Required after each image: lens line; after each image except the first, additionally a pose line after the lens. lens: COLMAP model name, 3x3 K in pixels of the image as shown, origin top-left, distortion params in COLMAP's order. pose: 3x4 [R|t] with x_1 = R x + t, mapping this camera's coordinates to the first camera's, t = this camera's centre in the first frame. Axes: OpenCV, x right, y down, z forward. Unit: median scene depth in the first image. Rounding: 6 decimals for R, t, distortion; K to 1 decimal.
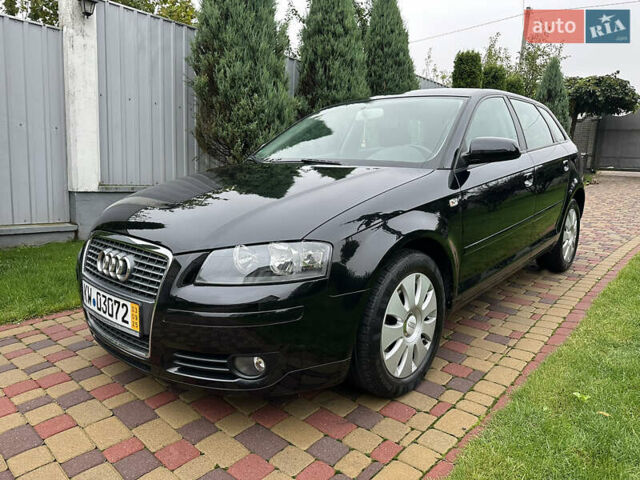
lens RADIAL K [[460.0, 0, 320.0], [0, 460.0, 240.0], [0, 0, 1]] dist [0.038611, -0.043815]
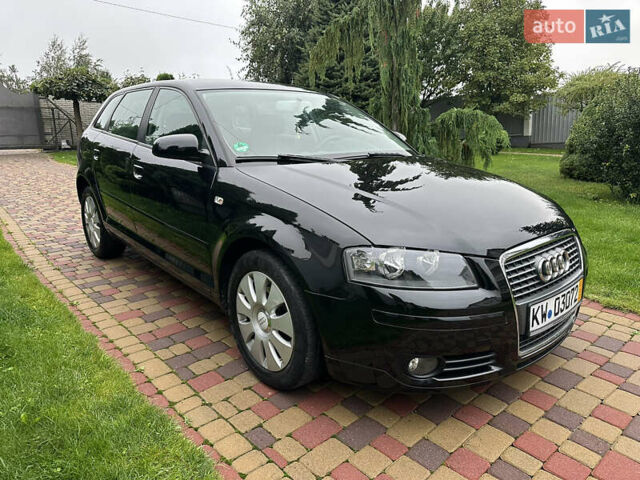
lens RADIAL K [[460.0, 0, 320.0], [0, 460.0, 240.0], [0, 0, 1]] dist [0.038611, -0.043815]
pose [[0.100254, -0.238289, 0.966006, -1.079393], [0.186224, 0.958234, 0.217045, -0.232797], [-0.977379, 0.158134, 0.140442, 0.991591]]
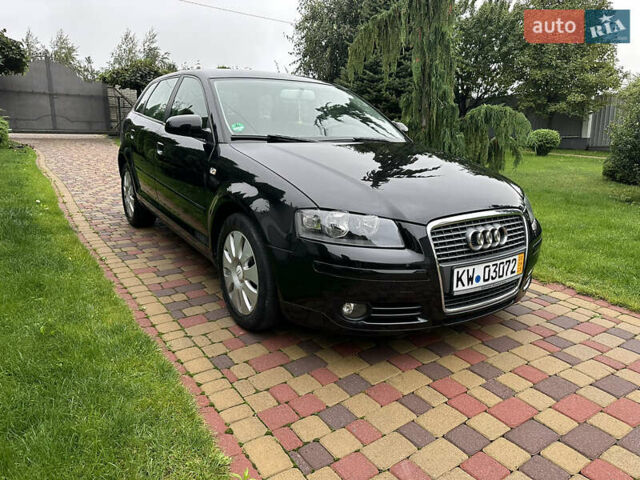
lens RADIAL K [[460.0, 0, 320.0], [0, 460.0, 240.0], [0, 0, 1]] dist [0.038611, -0.043815]
pose [[0.218906, -0.237110, 0.946498, -1.196008], [0.153756, 0.966289, 0.206507, -0.178551], [-0.963556, 0.100324, 0.247983, 0.821087]]
